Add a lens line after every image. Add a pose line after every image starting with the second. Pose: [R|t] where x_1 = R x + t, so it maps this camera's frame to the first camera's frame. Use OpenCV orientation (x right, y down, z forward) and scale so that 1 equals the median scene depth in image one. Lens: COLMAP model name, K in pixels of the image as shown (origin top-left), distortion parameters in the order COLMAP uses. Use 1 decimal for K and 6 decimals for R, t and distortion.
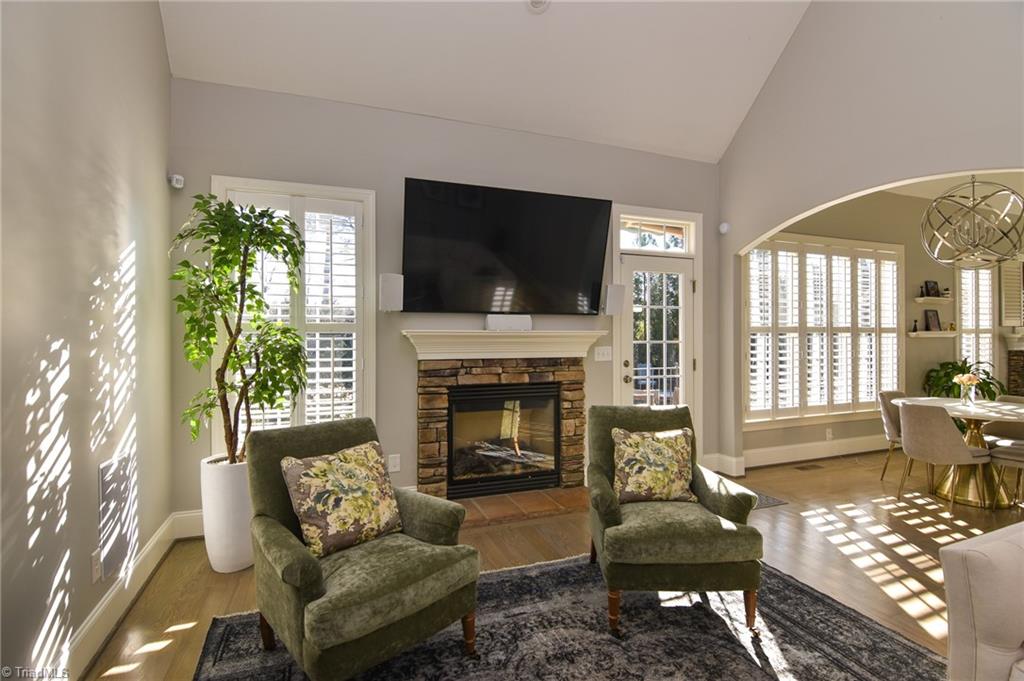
lens RADIAL K [[490.8, 0, 511.2], [0, 490.8, 340.2], [0, 0, 1]] dist [-0.010820, -0.001130]
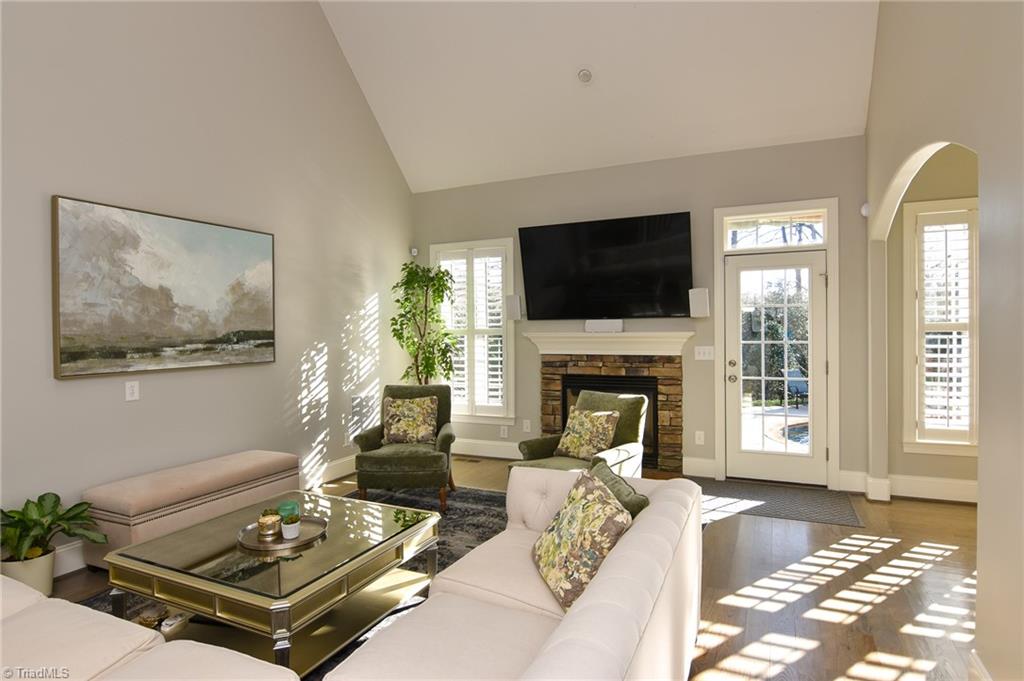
lens RADIAL K [[585.6, 0, 512.2], [0, 585.6, 333.7], [0, 0, 1]] dist [0.023077, -0.000347]
pose [[0.712746, 0.003927, -0.701411, 0.905575], [0.009701, 0.999833, 0.015456, -0.043796], [0.701355, -0.017821, 0.712589, -0.227536]]
